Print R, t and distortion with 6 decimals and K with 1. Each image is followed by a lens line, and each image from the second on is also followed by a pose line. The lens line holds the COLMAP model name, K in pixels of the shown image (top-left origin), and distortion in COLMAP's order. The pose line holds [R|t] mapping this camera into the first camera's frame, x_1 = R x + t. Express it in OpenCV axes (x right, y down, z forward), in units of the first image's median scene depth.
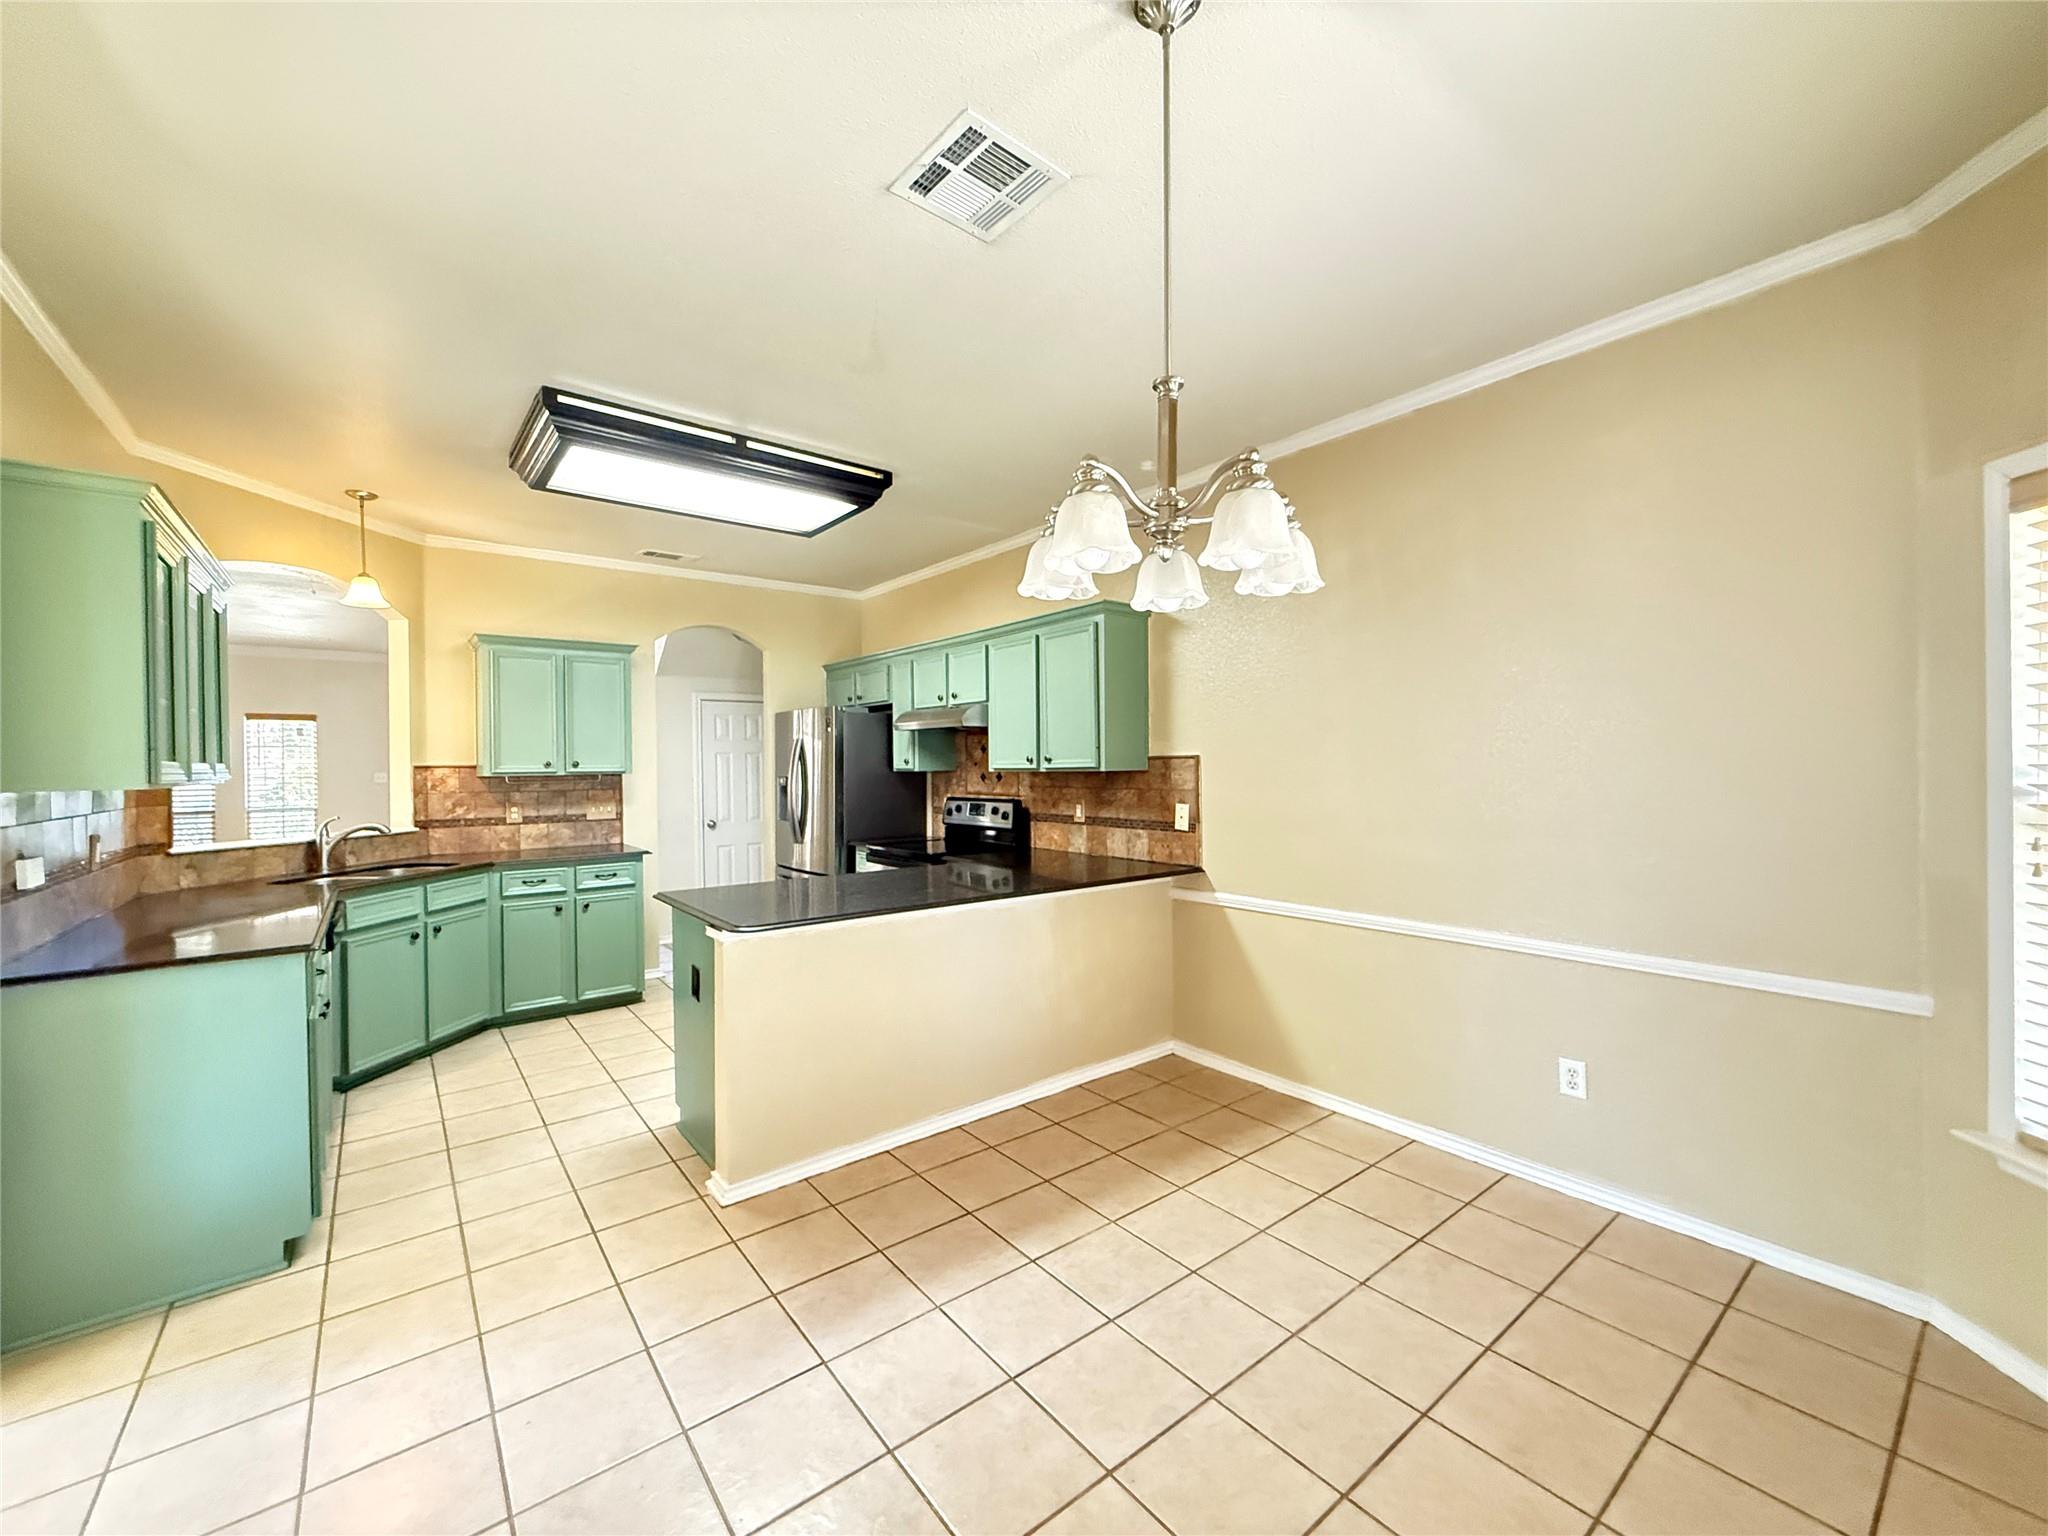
lens RADIAL K [[824.0, 0, 1024.0], [0, 824.0, 768.0], [0, 0, 1]] dist [-0.001187, 0.000160]
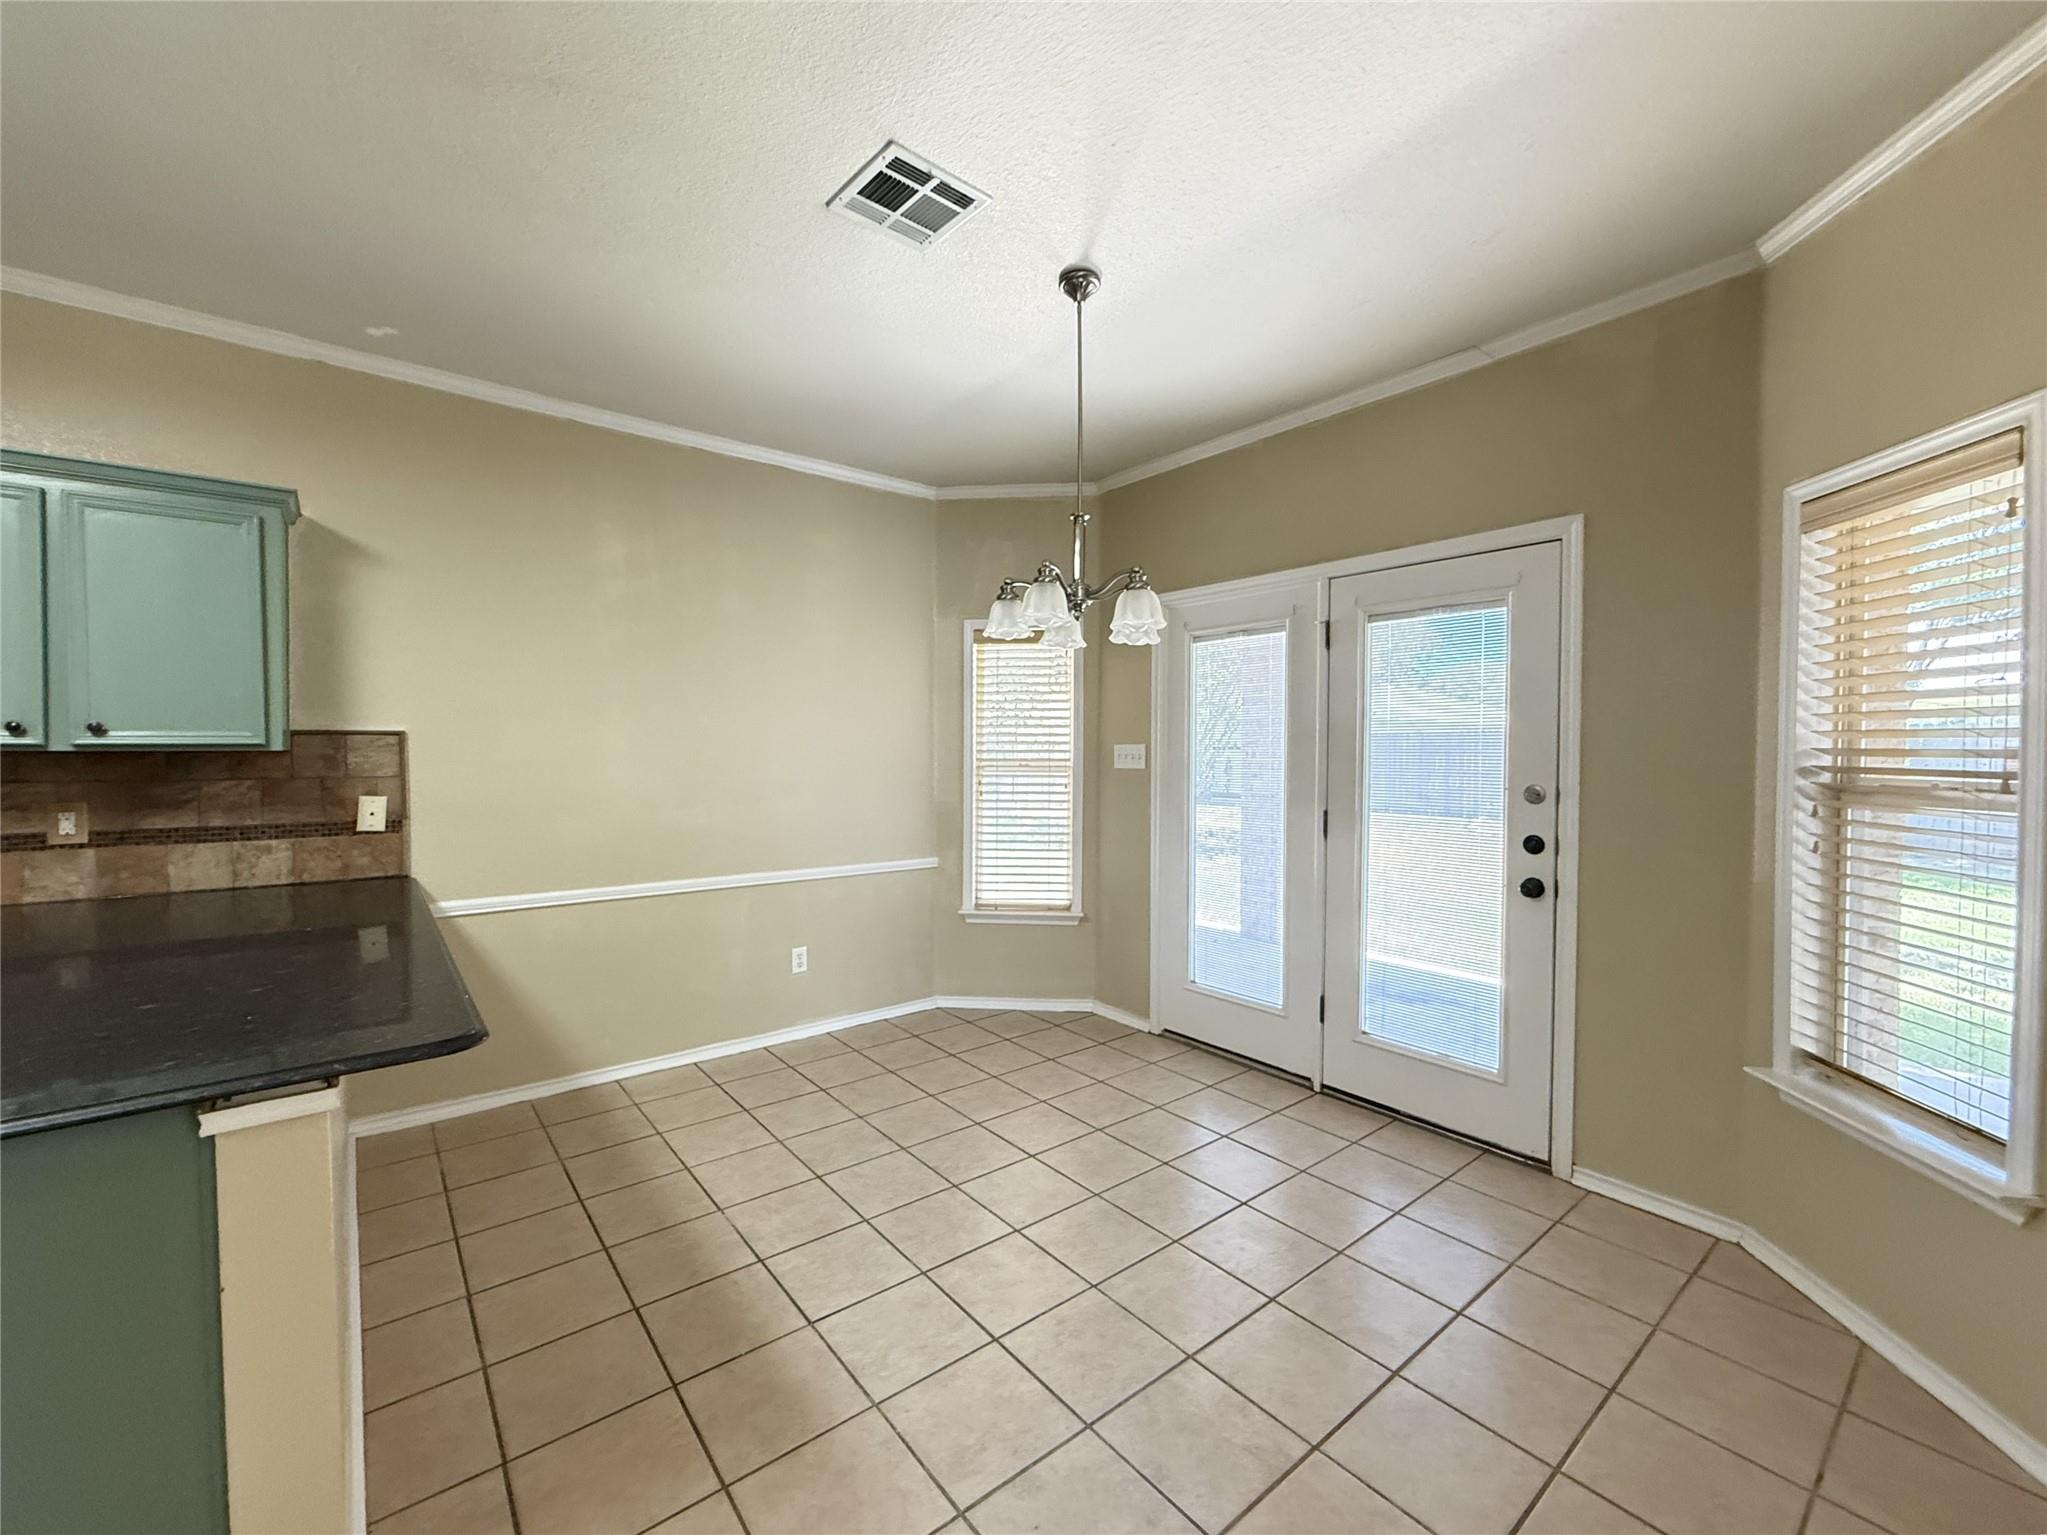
lens RADIAL K [[827.7, 0, 1023.5], [0, 827.7, 767.5], [0, 0, 1]] dist [0.000120, 0.000031]
pose [[-0.013410, -0.008745, 0.999872, -0.563642], [0.001904, 0.999960, 0.008771, 0.012445], [-0.999908, 0.002021, -0.013392, 0.421977]]
